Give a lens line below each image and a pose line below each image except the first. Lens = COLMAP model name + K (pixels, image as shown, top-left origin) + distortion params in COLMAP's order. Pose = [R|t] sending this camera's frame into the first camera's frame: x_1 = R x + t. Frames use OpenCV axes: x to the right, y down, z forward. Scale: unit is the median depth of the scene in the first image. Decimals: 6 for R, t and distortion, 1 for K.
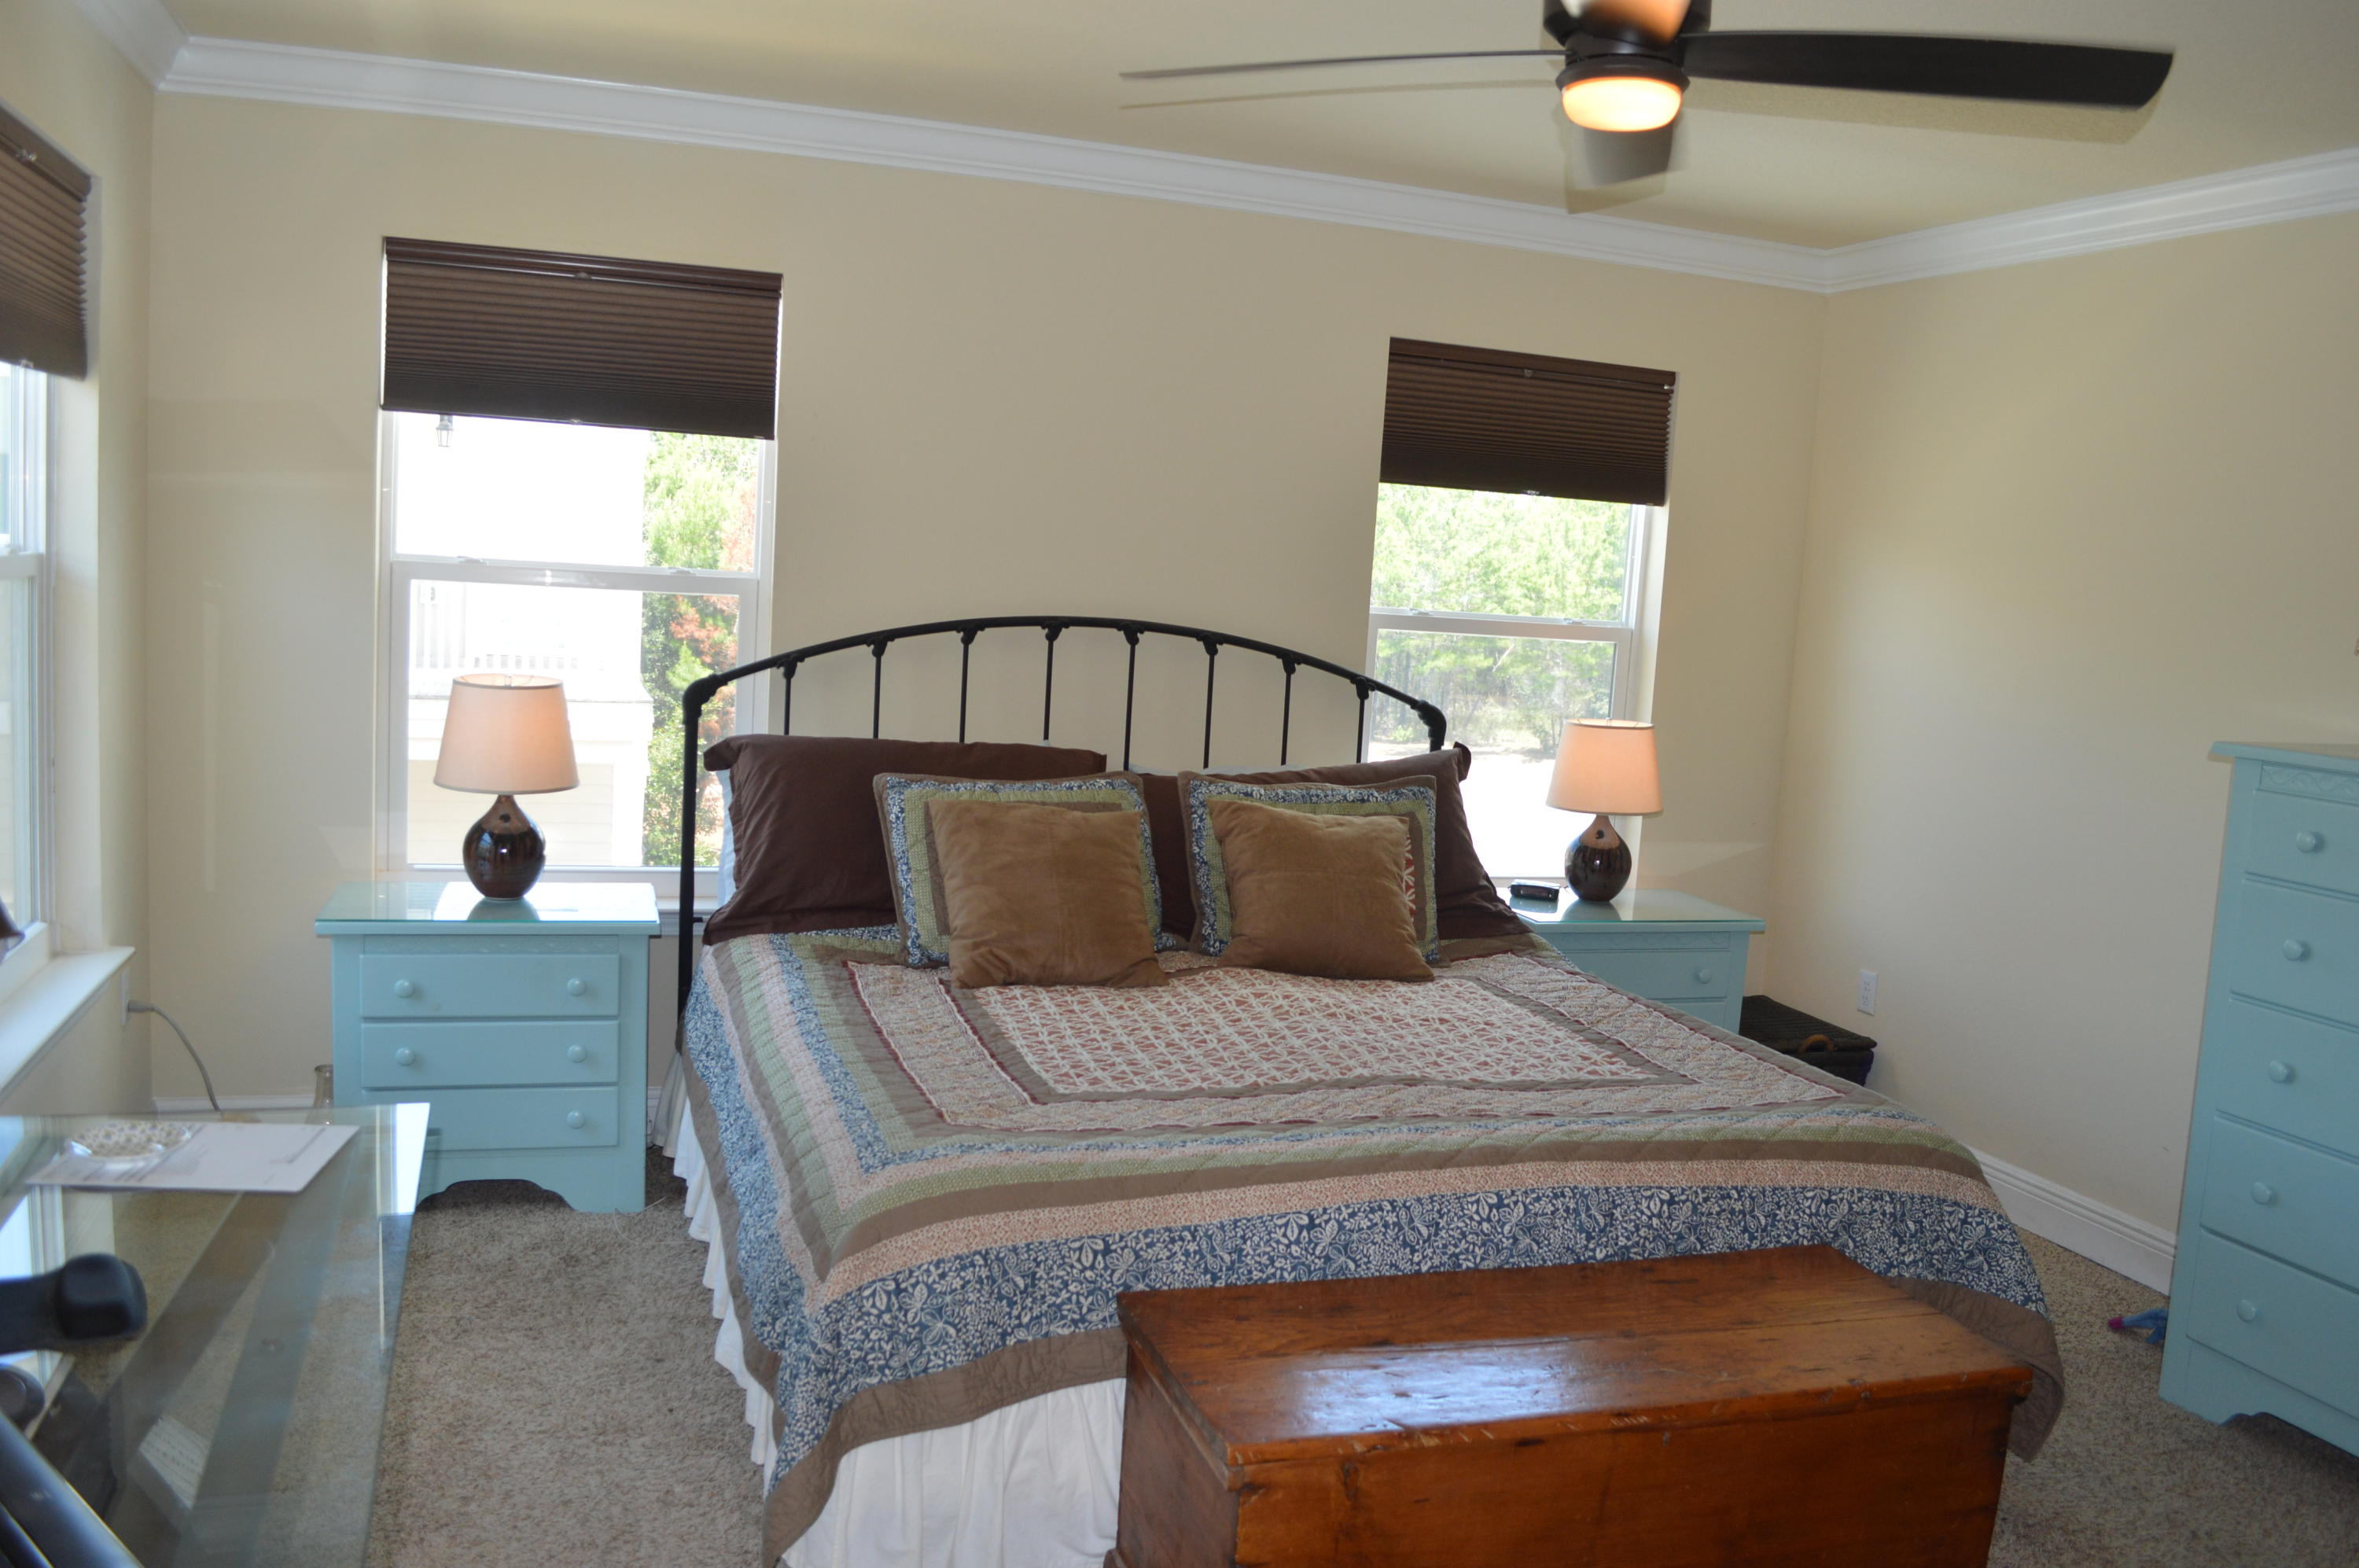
lens RADIAL K [[1876.1, 0, 1188.9], [0, 1876.1, 794.2], [0, 0, 1]] dist [-0.079534, 0.012534]
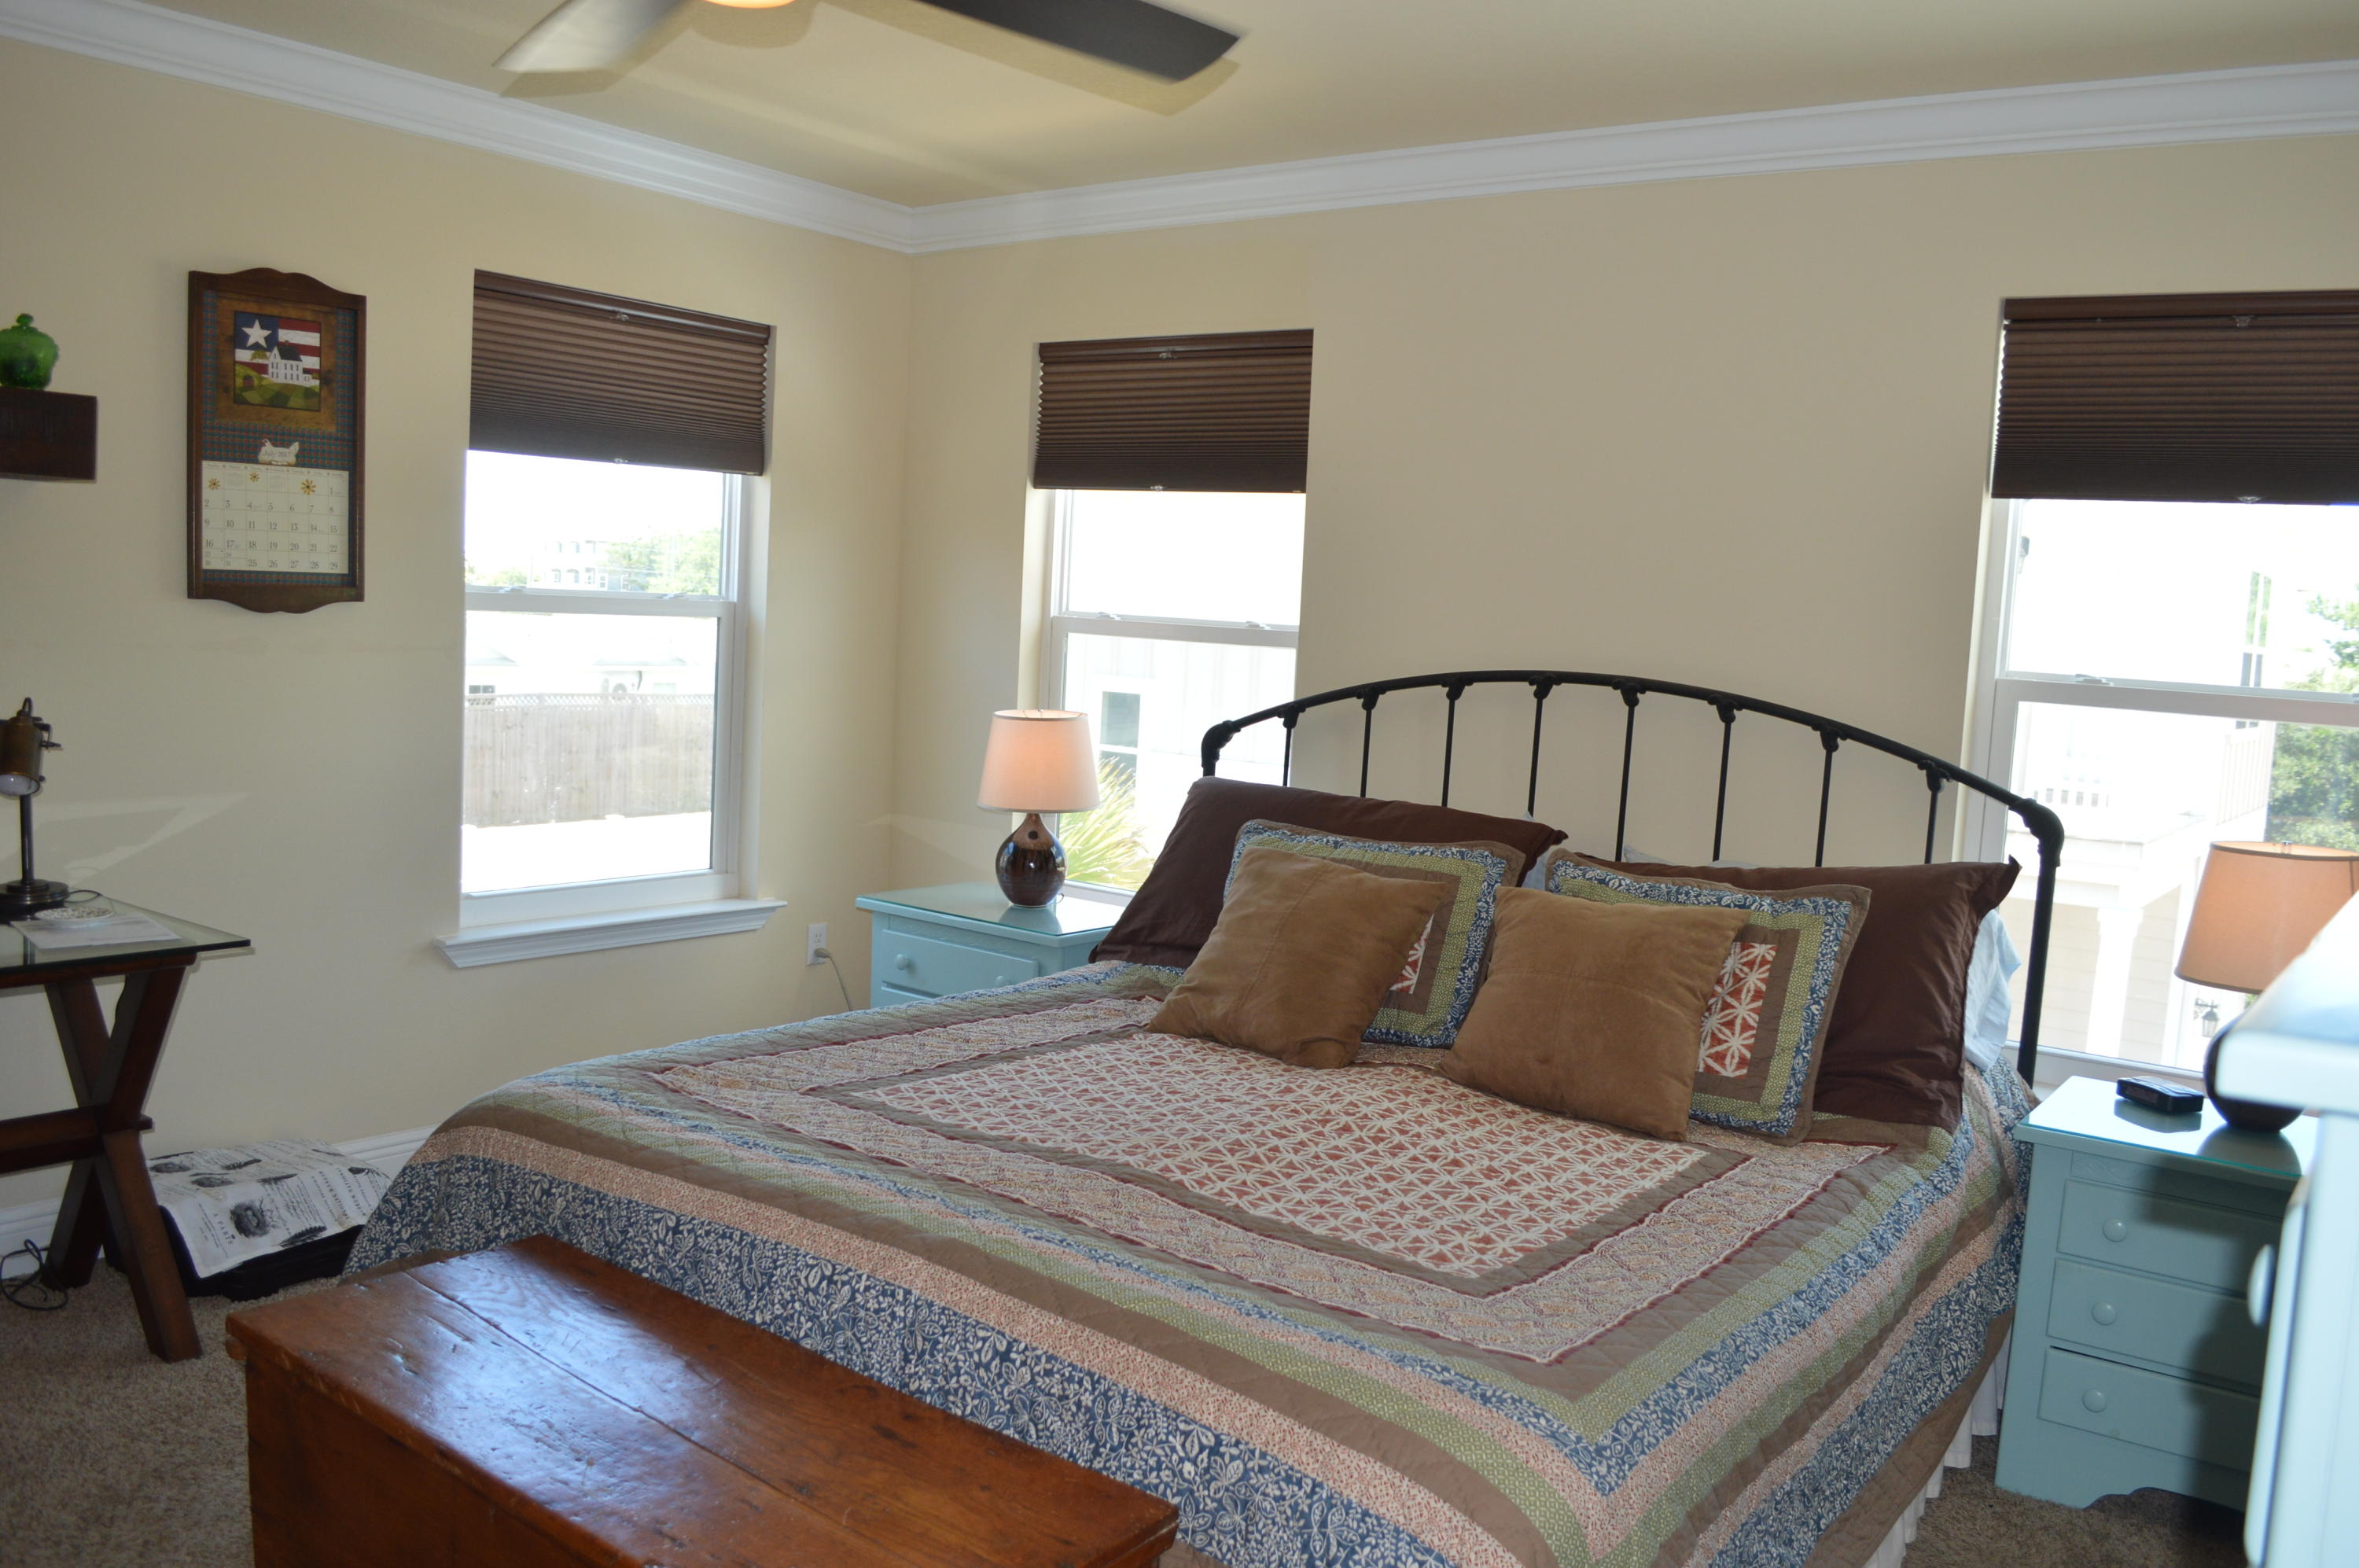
lens RADIAL K [[1876.1, 0, 1188.9], [0, 1876.1, 794.2], [0, 0, 1]] dist [-0.079534, 0.012534]
pose [[0.565984, 0.051628, -0.822798, 0.593089], [-0.116964, 0.992970, -0.018150, -0.002170], [0.816077, 0.106510, 0.568044, 0.392491]]
